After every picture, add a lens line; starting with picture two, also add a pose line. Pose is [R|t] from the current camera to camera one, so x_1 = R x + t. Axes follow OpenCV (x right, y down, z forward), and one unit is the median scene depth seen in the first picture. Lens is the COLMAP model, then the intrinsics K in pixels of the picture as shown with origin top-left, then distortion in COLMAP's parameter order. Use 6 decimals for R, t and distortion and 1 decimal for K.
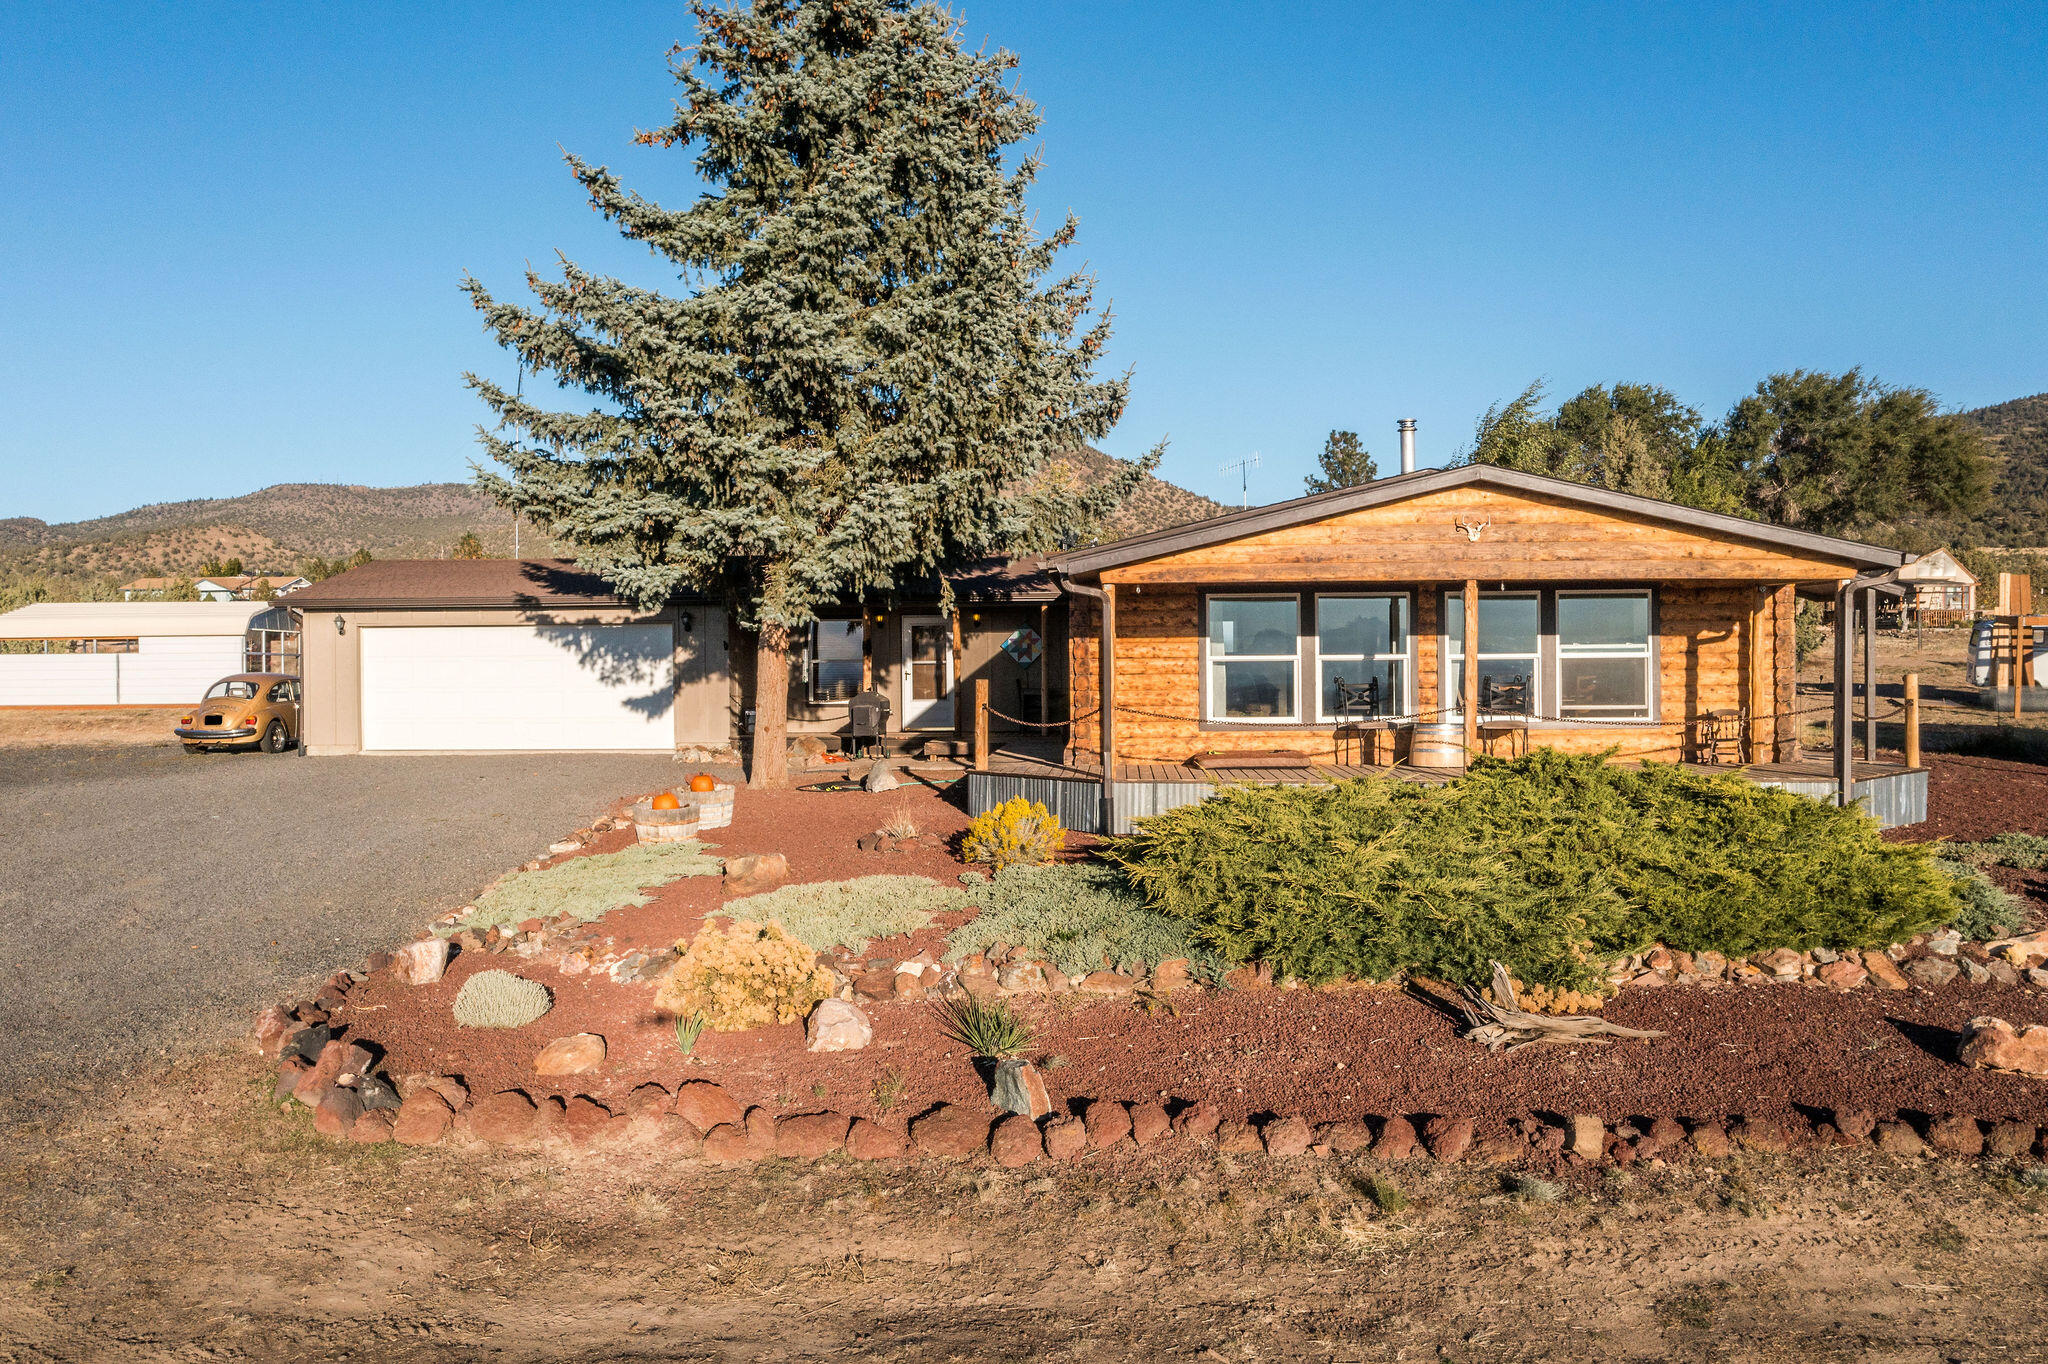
lens RADIAL K [[1719.8, 0, 1024.0], [0, 1719.8, 682.0], [0, 0, 1]] dist [-0.004480, 0.000939]
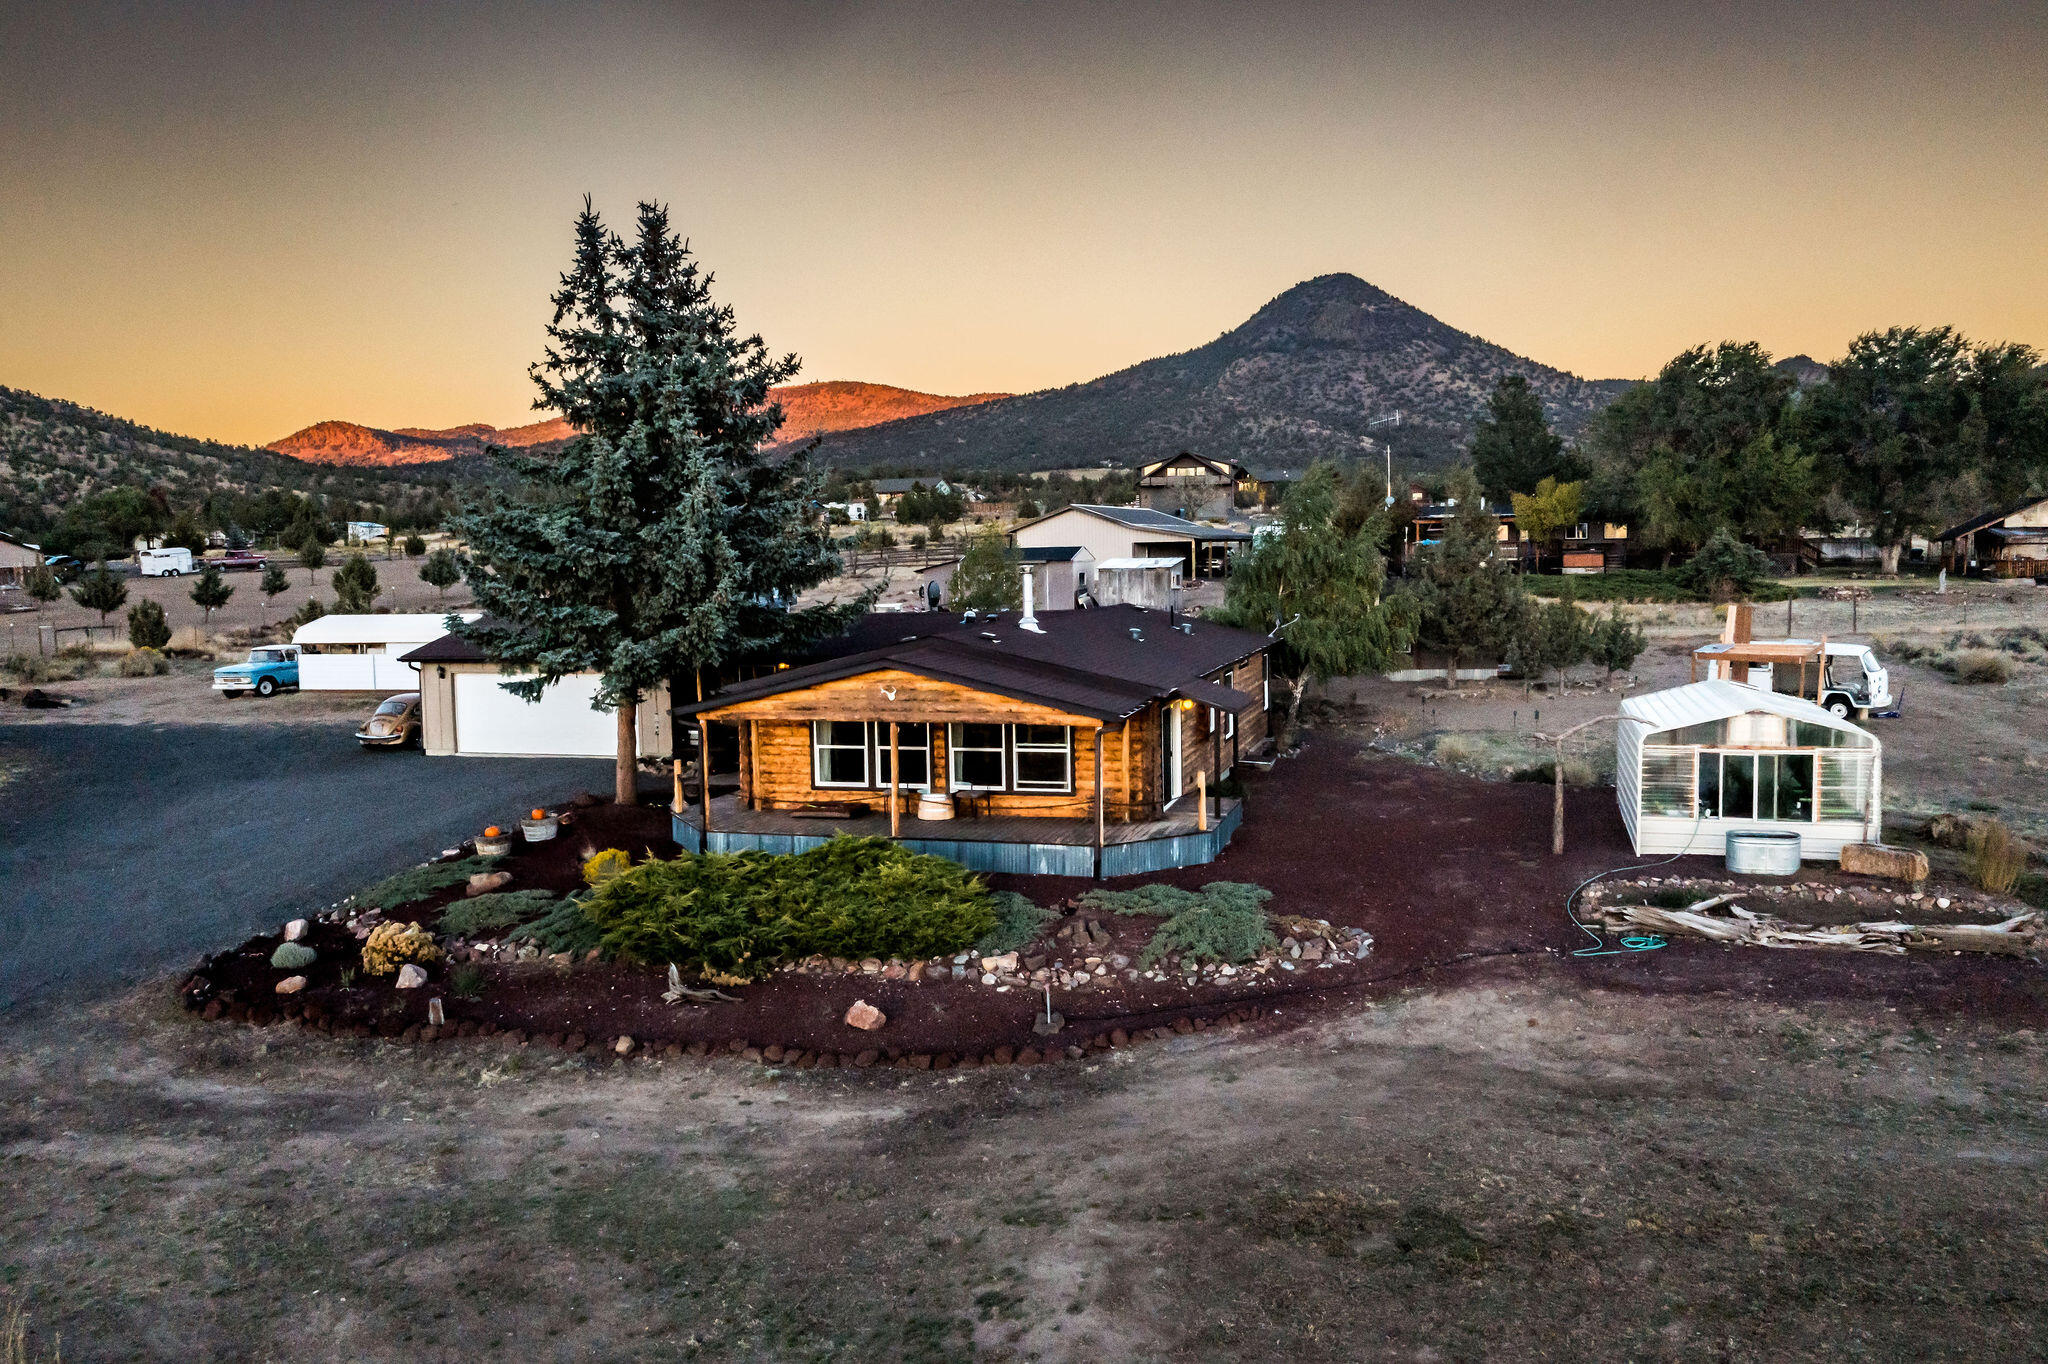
lens RADIAL K [[1643.9, 0, 1030.6], [0, 1643.9, 728.3], [0, 0, 1]] dist [0.002164, 0.007003]
pose [[0.978977, 0.012800, -0.203570, 0.638695], [0.007374, 0.995155, 0.098038, -0.186924], [0.203838, -0.097478, 0.974140, -0.506364]]
